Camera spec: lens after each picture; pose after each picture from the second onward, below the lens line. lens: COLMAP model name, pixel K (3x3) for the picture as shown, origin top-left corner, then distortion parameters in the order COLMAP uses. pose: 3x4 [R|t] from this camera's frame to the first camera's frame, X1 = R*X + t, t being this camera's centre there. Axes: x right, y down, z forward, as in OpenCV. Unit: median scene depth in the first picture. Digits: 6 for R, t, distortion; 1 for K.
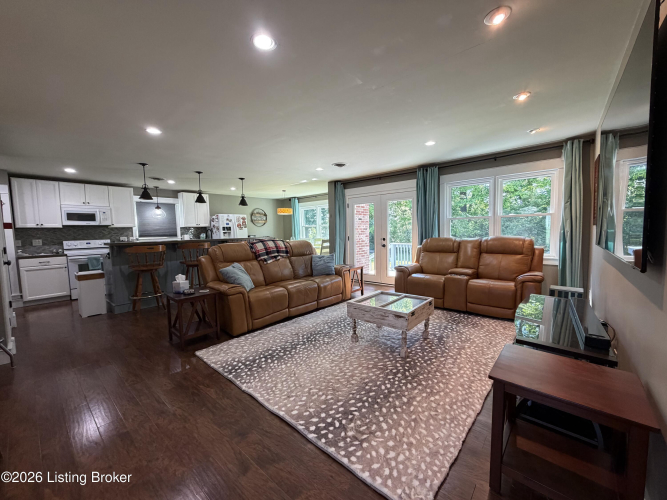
lens RADIAL K [[262.6, 0, 333.5], [0, 262.6, 250.0], [0, 0, 1]] dist [-0.002704, 0.000259]
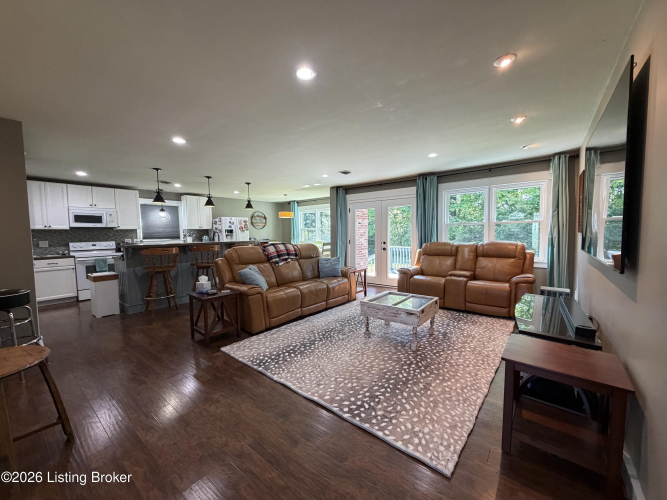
lens RADIAL K [[262.6, 0, 333.5], [0, 262.6, 250.0], [0, 0, 1]] dist [-0.002704, 0.000259]
pose [[0.999285, 0.005372, 0.037428, -0.071794], [-0.005031, 0.999945, -0.009197, -0.002624], [-0.037475, 0.009003, 0.999257, -0.059414]]
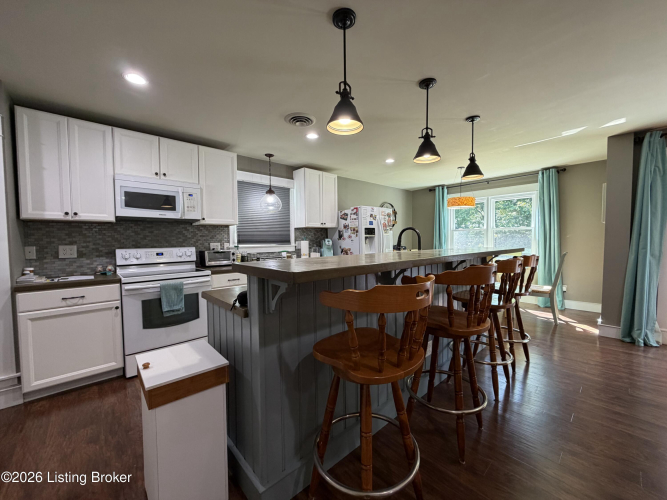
lens RADIAL K [[262.6, 0, 333.5], [0, 262.6, 250.0], [0, 0, 1]] dist [-0.002704, 0.000259]
pose [[0.992115, 0.017982, -0.124032, -0.739991], [-0.021913, 0.999298, -0.030397, -0.035359], [0.123398, 0.032875, 0.991813, 0.735887]]
